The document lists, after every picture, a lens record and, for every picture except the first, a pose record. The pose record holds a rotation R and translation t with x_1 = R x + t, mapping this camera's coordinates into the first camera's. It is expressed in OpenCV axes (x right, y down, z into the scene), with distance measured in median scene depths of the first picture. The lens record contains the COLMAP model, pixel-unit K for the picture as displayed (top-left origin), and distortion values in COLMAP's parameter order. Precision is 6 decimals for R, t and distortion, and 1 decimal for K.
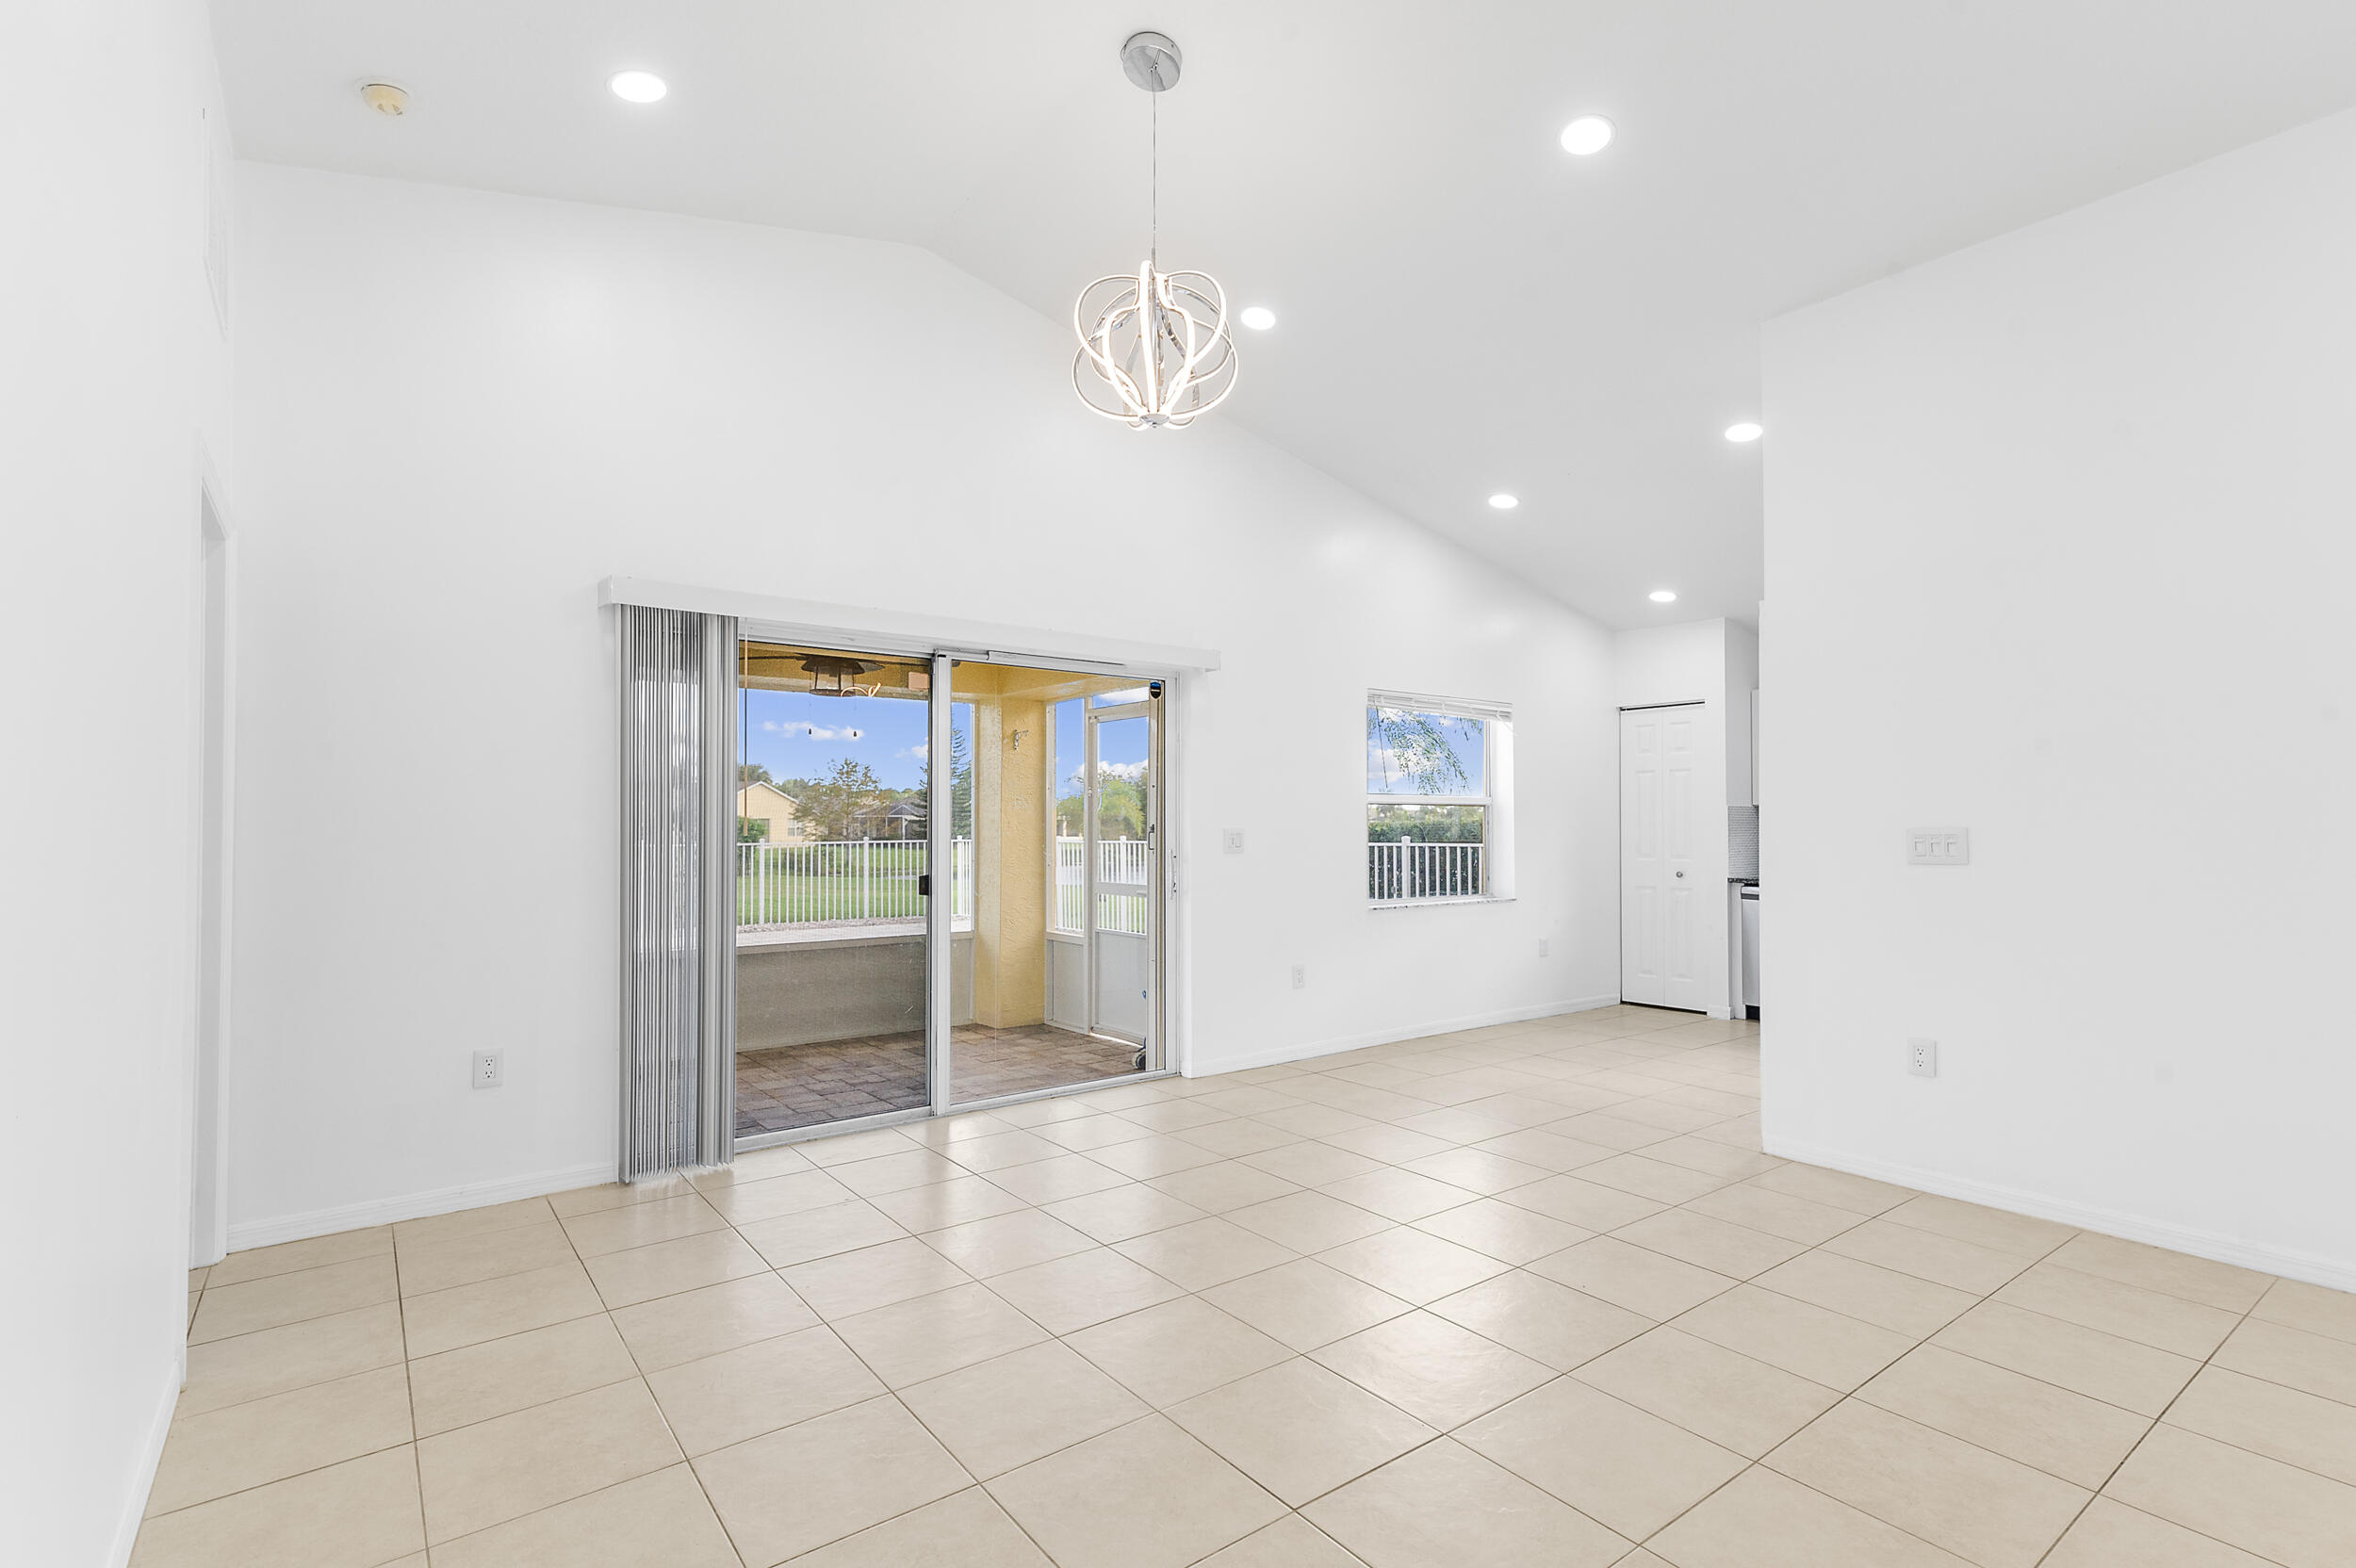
lens RADIAL K [[1082.8, 0, 1179.3], [0, 1082.8, 803.0], [0, 0, 1]] dist [0.002641, -0.000223]
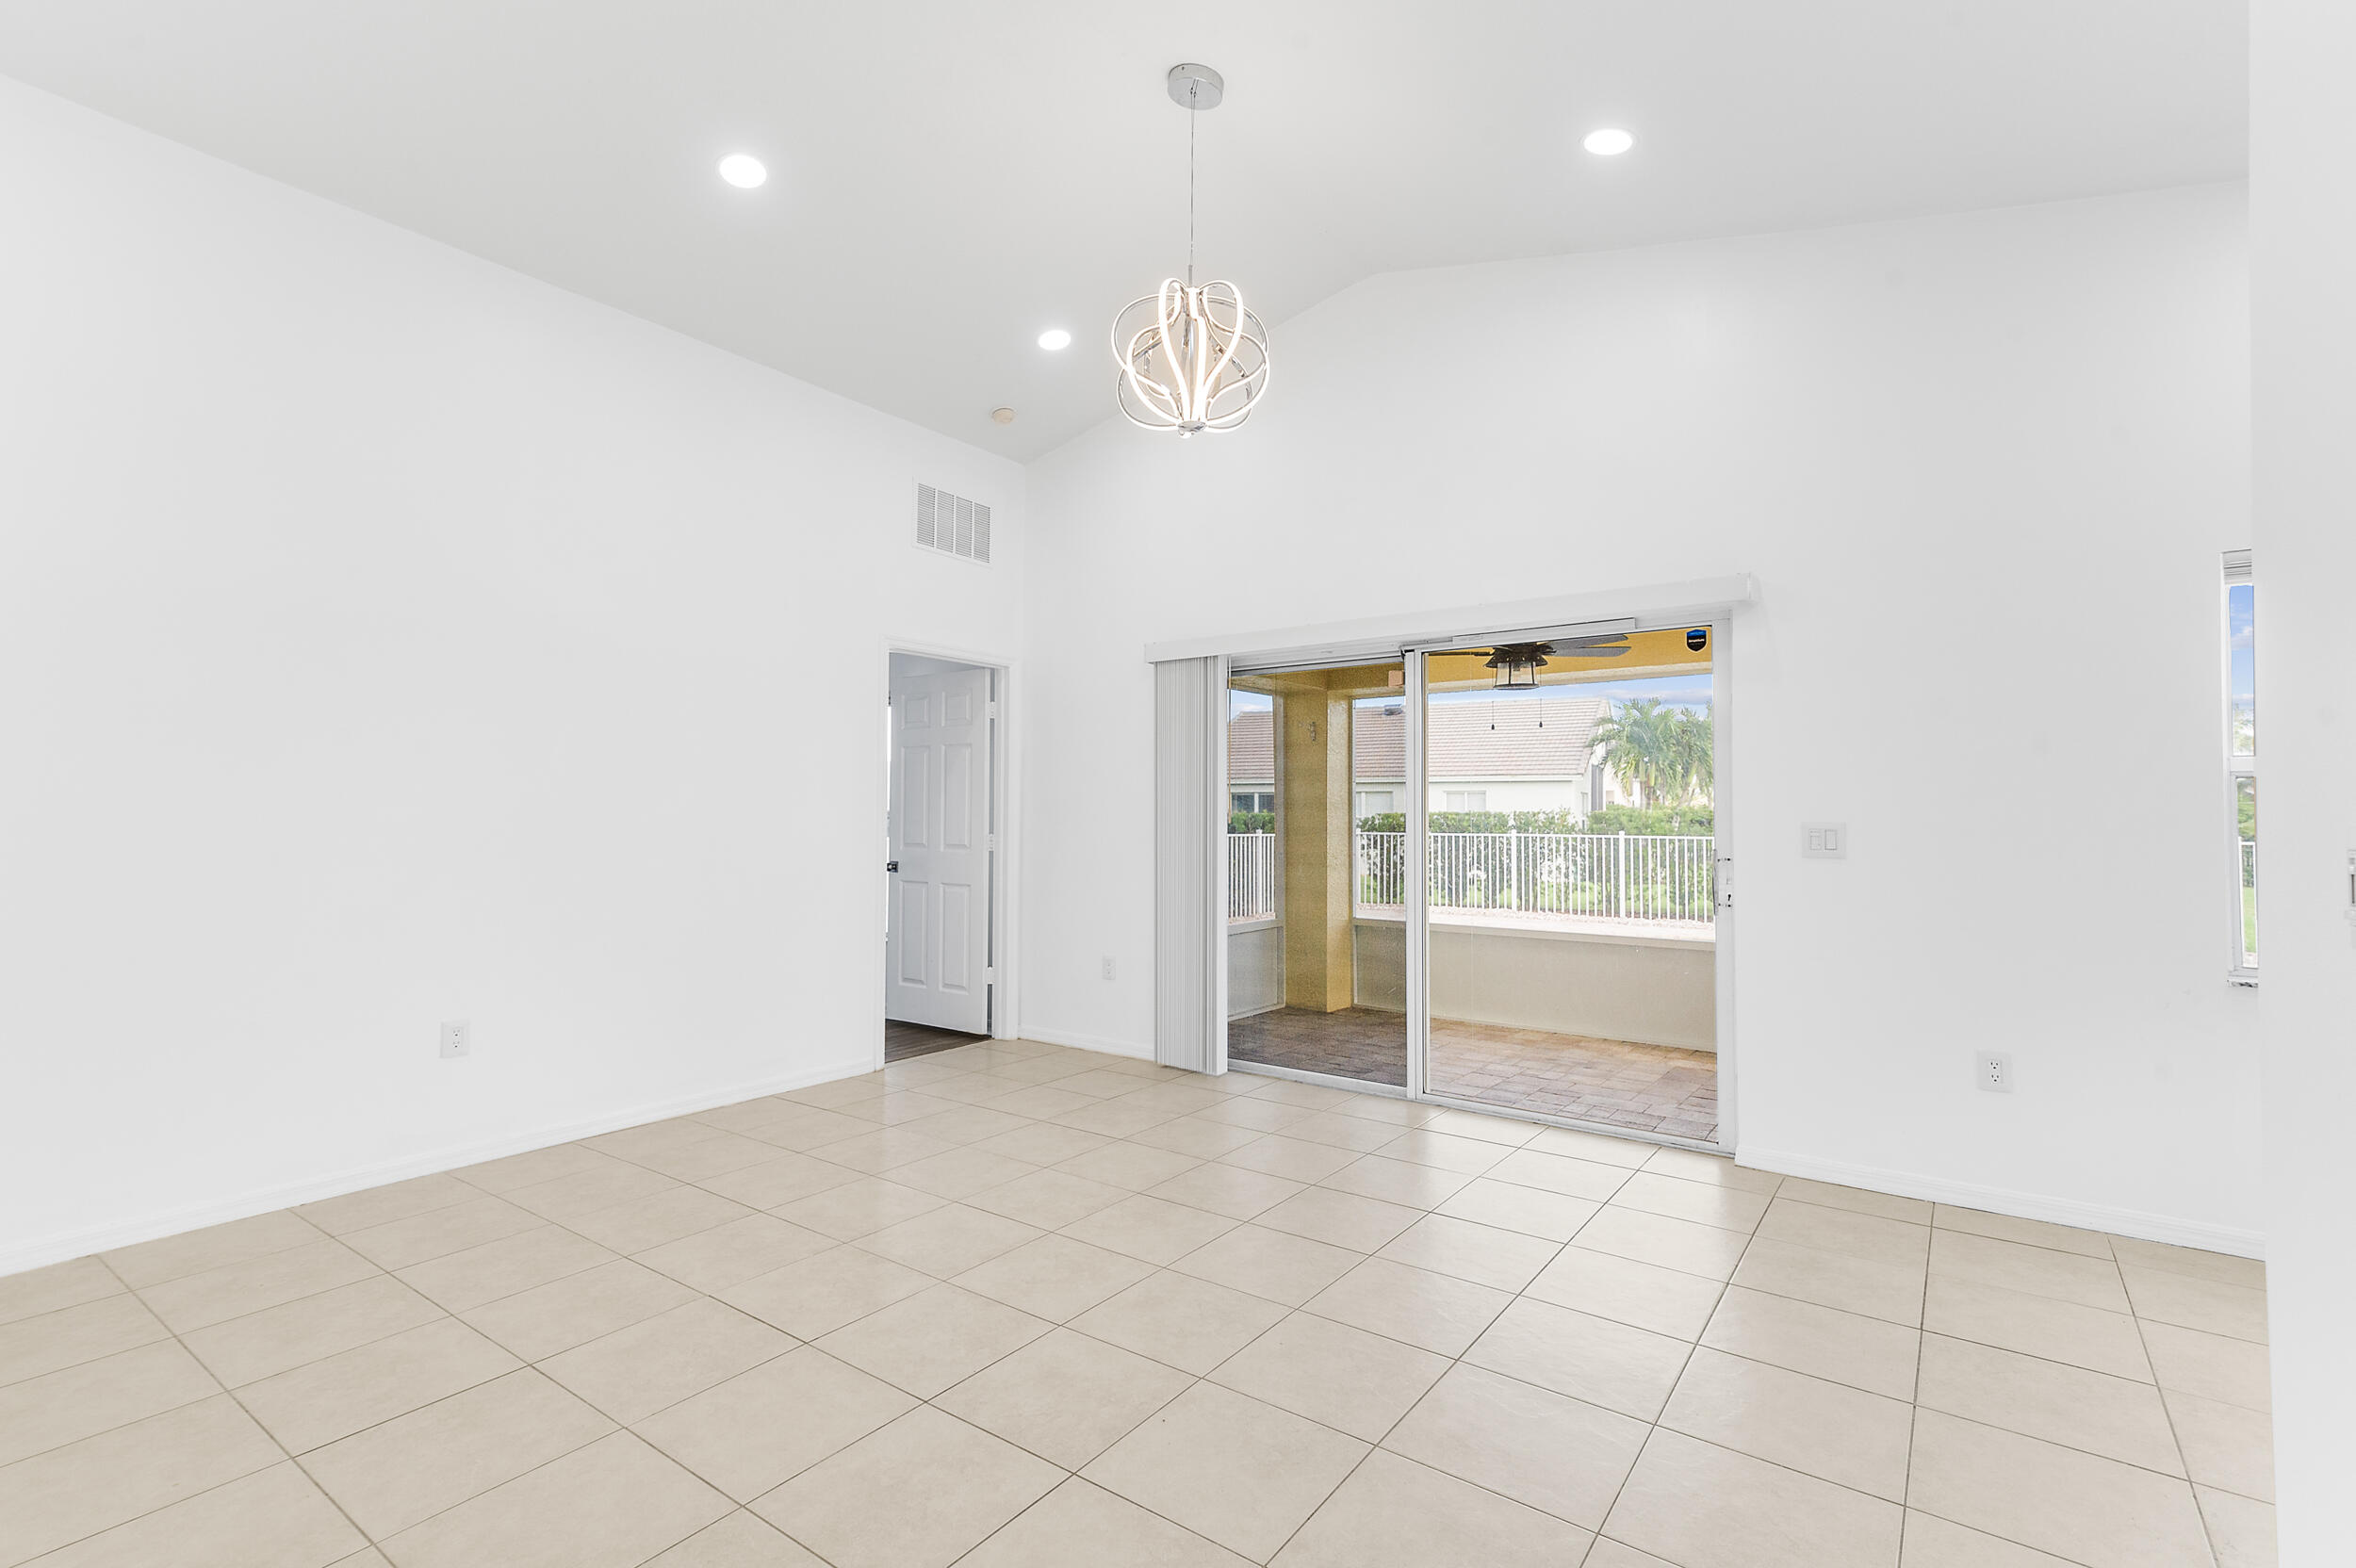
lens RADIAL K [[1082.8, 0, 1177.0], [0, 1082.8, 783.8], [0, 0, 1]] dist [0.002641, -0.000223]
pose [[0.273318, -0.025923, -0.961574, 0.688817], [0.014856, 0.999631, -0.022726, 0.010171], [0.961809, -0.008073, 0.273602, 0.497795]]
